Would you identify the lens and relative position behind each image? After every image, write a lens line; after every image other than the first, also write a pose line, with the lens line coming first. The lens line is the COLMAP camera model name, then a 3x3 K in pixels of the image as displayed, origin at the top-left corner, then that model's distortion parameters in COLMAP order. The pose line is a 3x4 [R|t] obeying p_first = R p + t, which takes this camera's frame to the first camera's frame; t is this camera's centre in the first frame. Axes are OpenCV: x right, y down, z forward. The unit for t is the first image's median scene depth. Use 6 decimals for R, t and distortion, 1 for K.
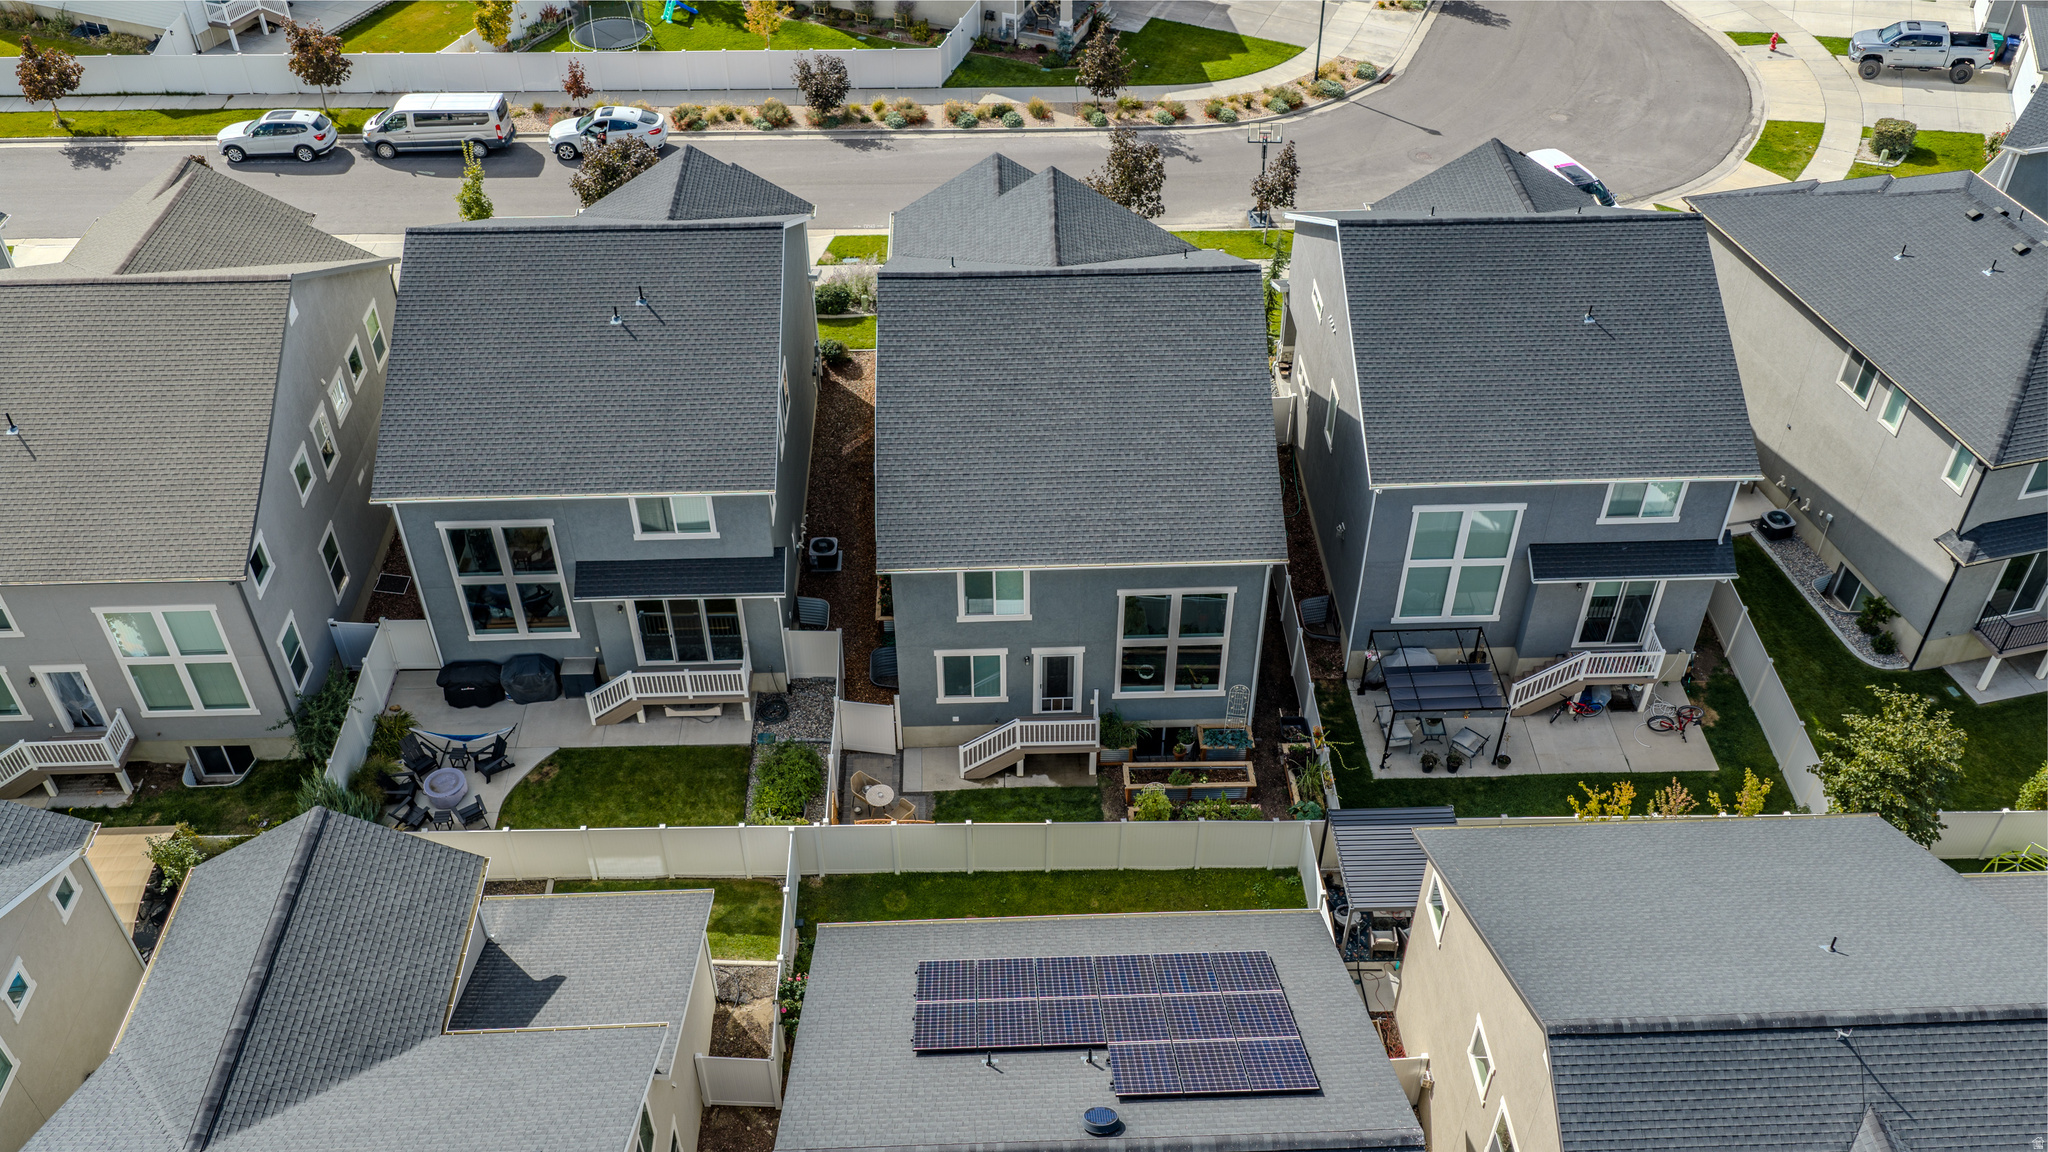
lens RADIAL K [[1687.6, 0, 1025.6], [0, 1687.6, 574.3], [0, 0, 1]] dist [0.024730, -0.043484]
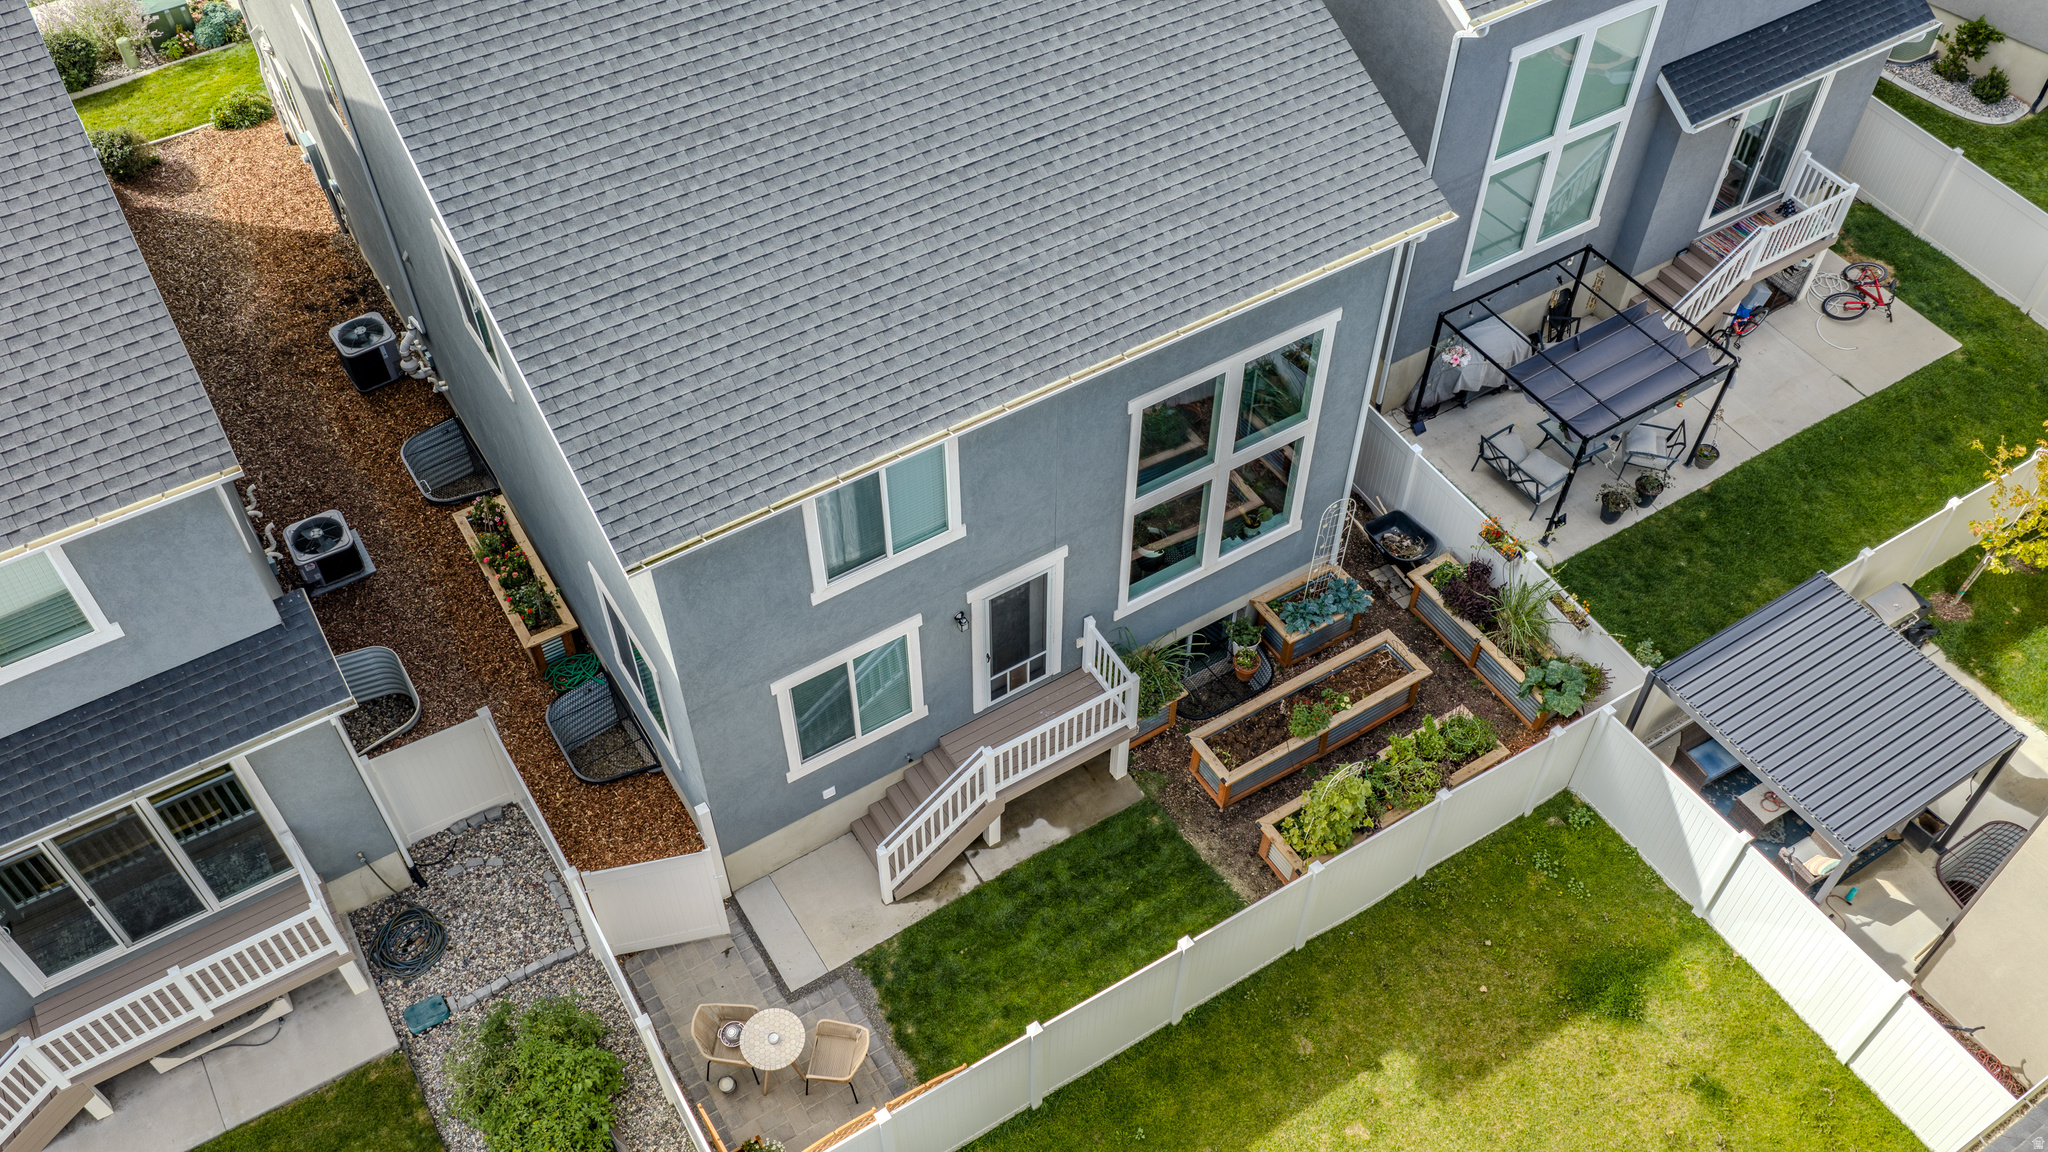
lens RADIAL K [[1687.6, 0, 1030.5], [0, 1687.6, 580.5], [0, 0, 1]] dist [0.024730, -0.043484]
pose [[0.864055, -0.377529, 0.332987, -0.125310], [0.320618, 0.922683, 0.214148, -0.047870], [-0.388088, -0.078274, 0.918292, 0.566455]]
